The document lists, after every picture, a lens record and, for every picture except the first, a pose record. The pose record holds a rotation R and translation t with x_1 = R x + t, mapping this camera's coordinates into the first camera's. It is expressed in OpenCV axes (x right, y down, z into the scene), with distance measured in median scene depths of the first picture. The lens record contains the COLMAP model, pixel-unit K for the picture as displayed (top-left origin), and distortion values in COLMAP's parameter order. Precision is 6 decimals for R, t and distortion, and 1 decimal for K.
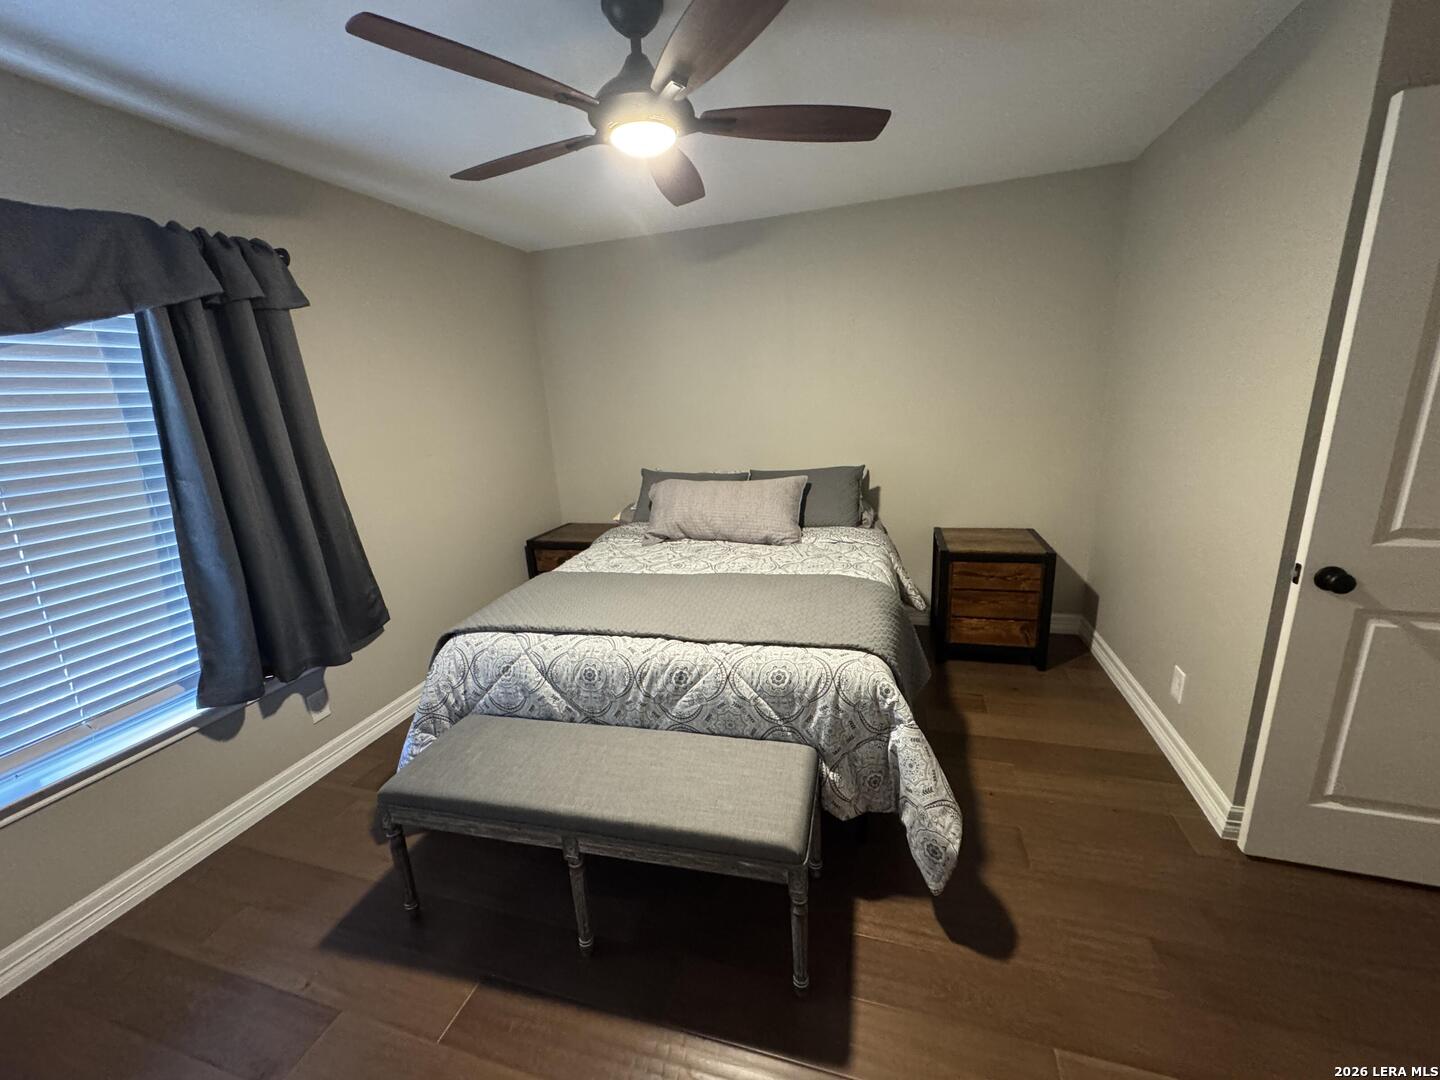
lens RADIAL K [[572.4, 0, 720.0], [0, 572.4, 540.0], [0, 0, 1]] dist [-0.000399, -0.000060]
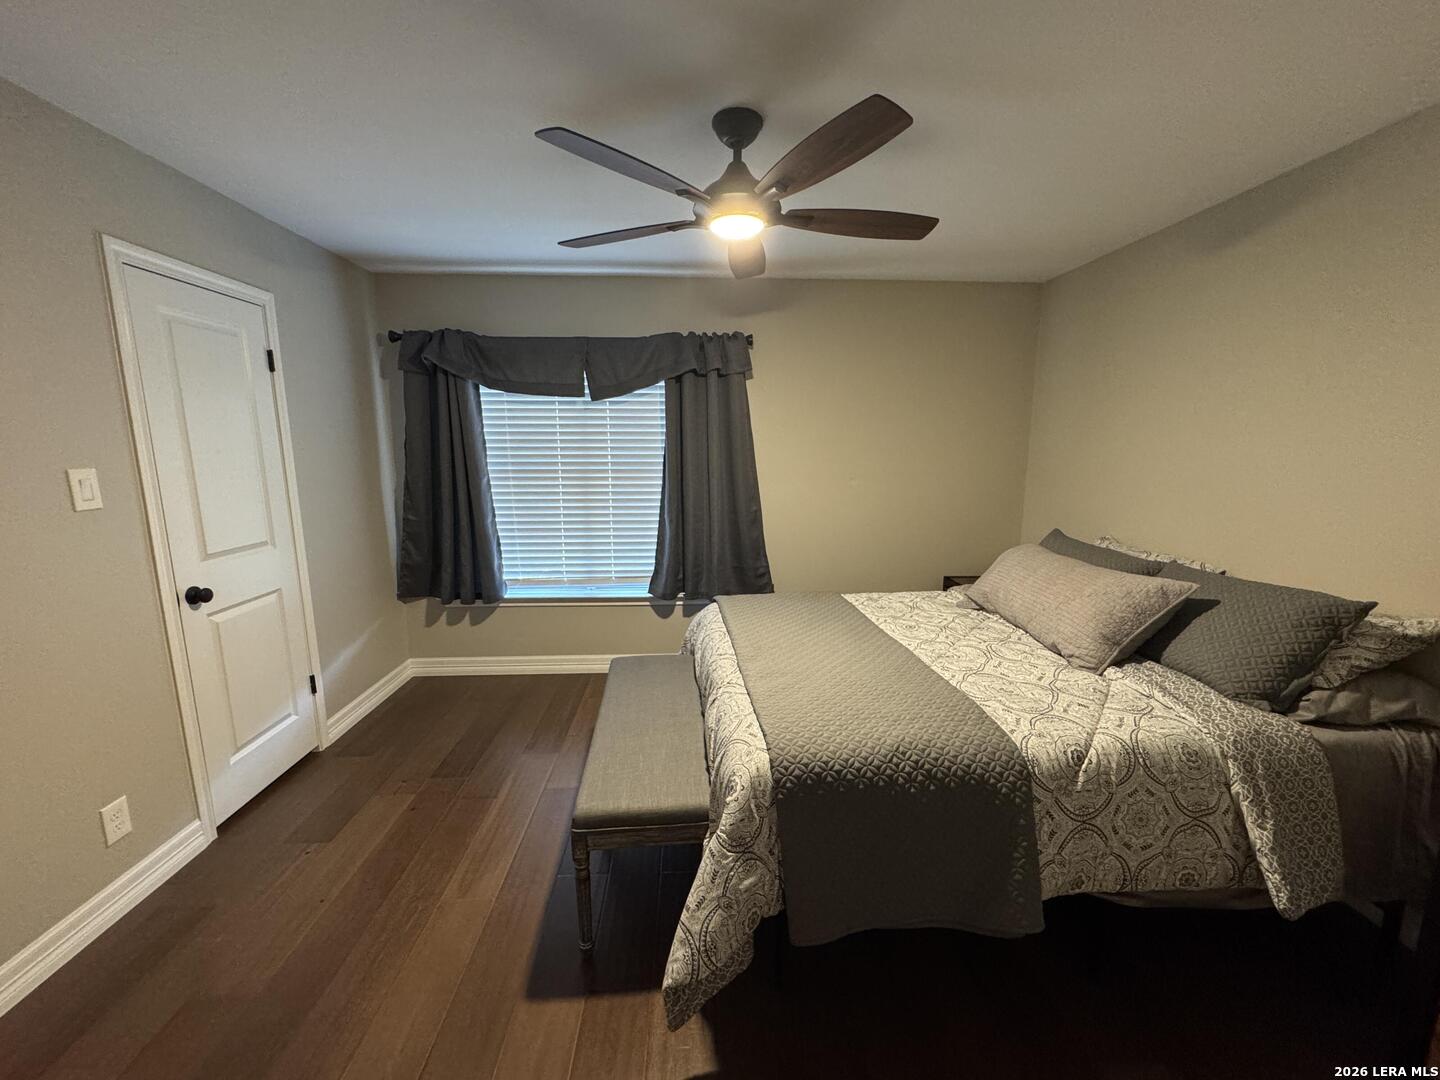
lens RADIAL K [[572.4, 0, 720.0], [0, 572.4, 540.0], [0, 0, 1]] dist [-0.000399, -0.000060]
pose [[0.331421, 0.212139, -0.919324, 0.759921], [-0.255578, 0.958149, 0.128961, -0.153342], [0.908207, 0.192219, 0.371769, 0.453824]]
